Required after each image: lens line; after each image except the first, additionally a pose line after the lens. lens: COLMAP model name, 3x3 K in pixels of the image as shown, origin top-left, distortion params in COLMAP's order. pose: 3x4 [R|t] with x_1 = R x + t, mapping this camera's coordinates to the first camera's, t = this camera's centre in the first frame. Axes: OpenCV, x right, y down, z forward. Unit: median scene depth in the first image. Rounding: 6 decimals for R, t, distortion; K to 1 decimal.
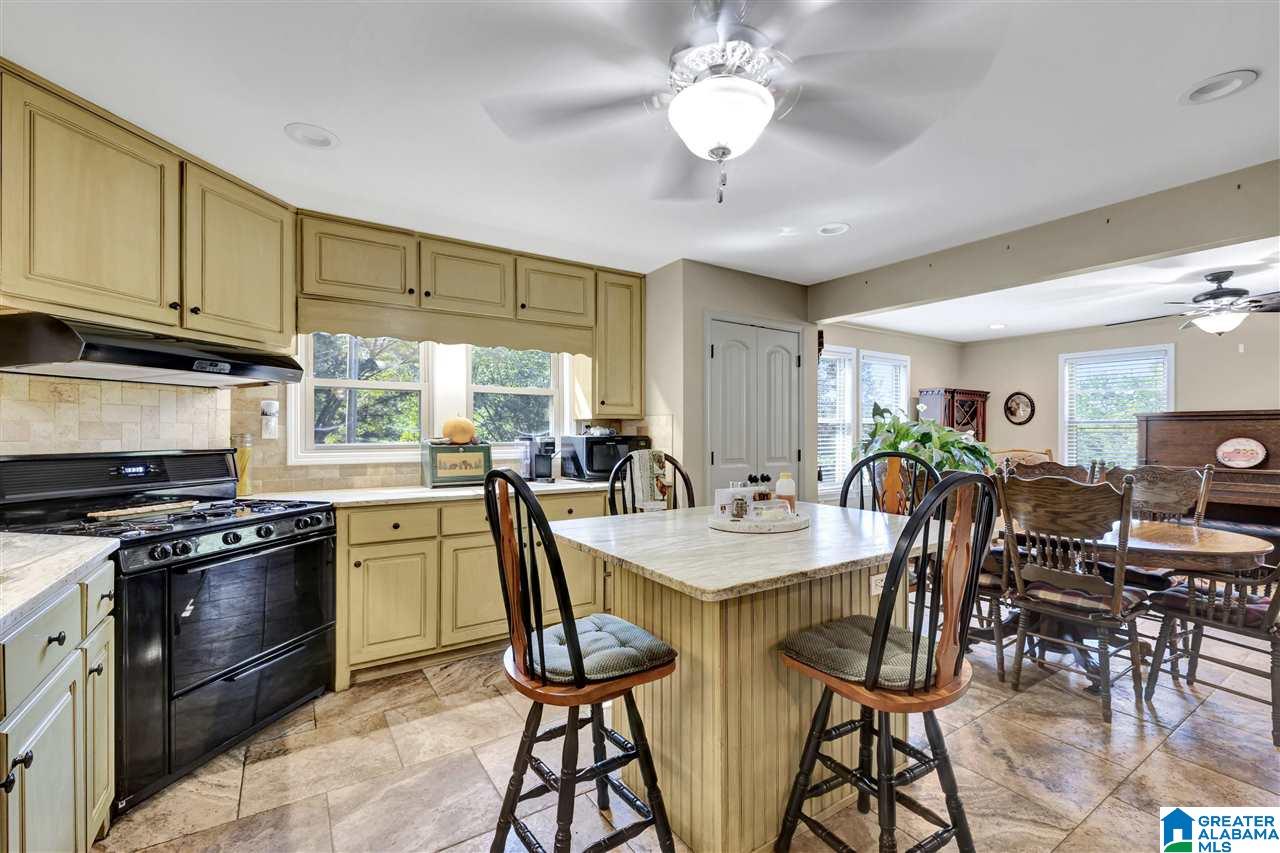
lens RADIAL K [[540.5, 0, 644.2], [0, 540.5, 430.3], [0, 0, 1]] dist [0.000011, -0.000049]
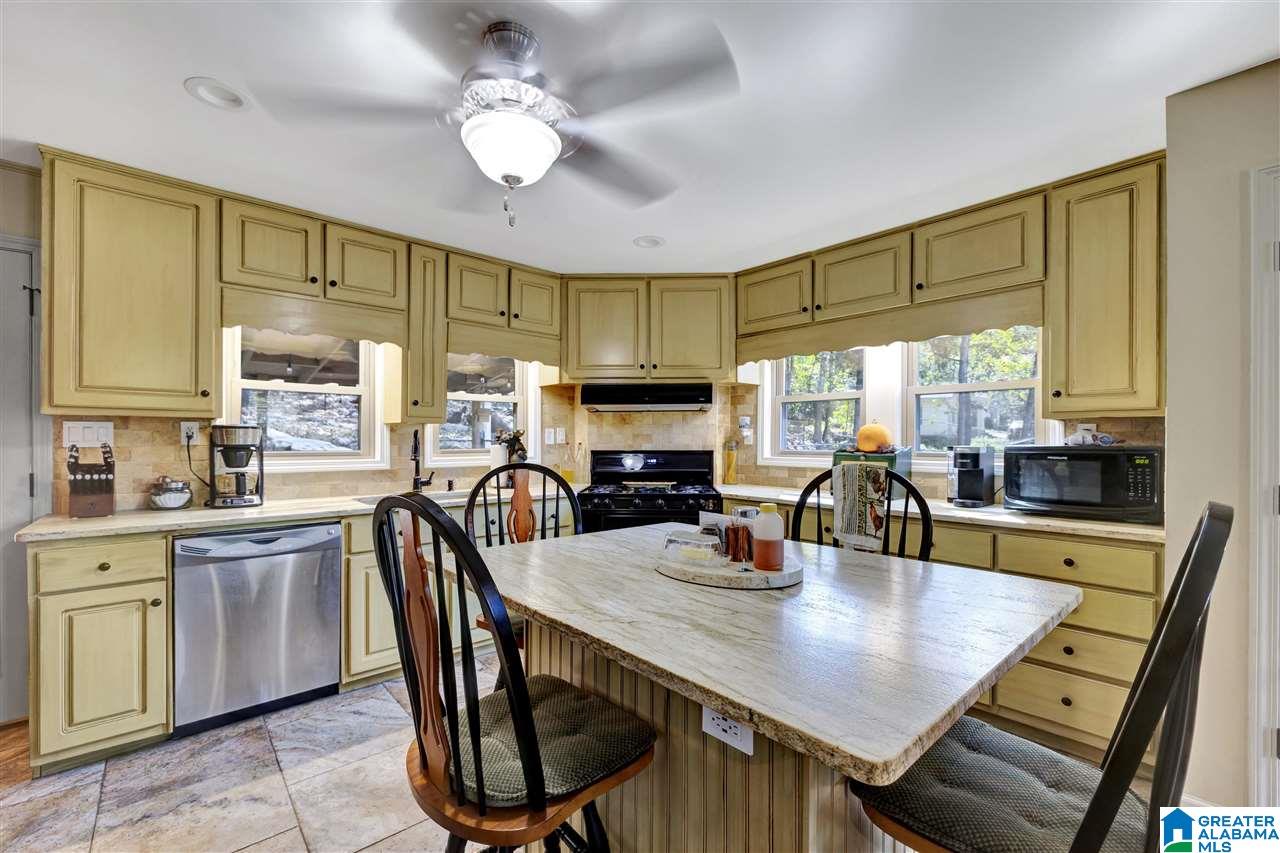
lens RADIAL K [[540.5, 0, 645.6], [0, 540.5, 436.5], [0, 0, 1]] dist [0.000011, -0.000049]
pose [[0.154862, -0.005138, -0.987923, 0.583235], [0.001458, 0.999987, -0.004972, 0.002020], [0.987935, -0.000671, 0.154868, 0.514696]]
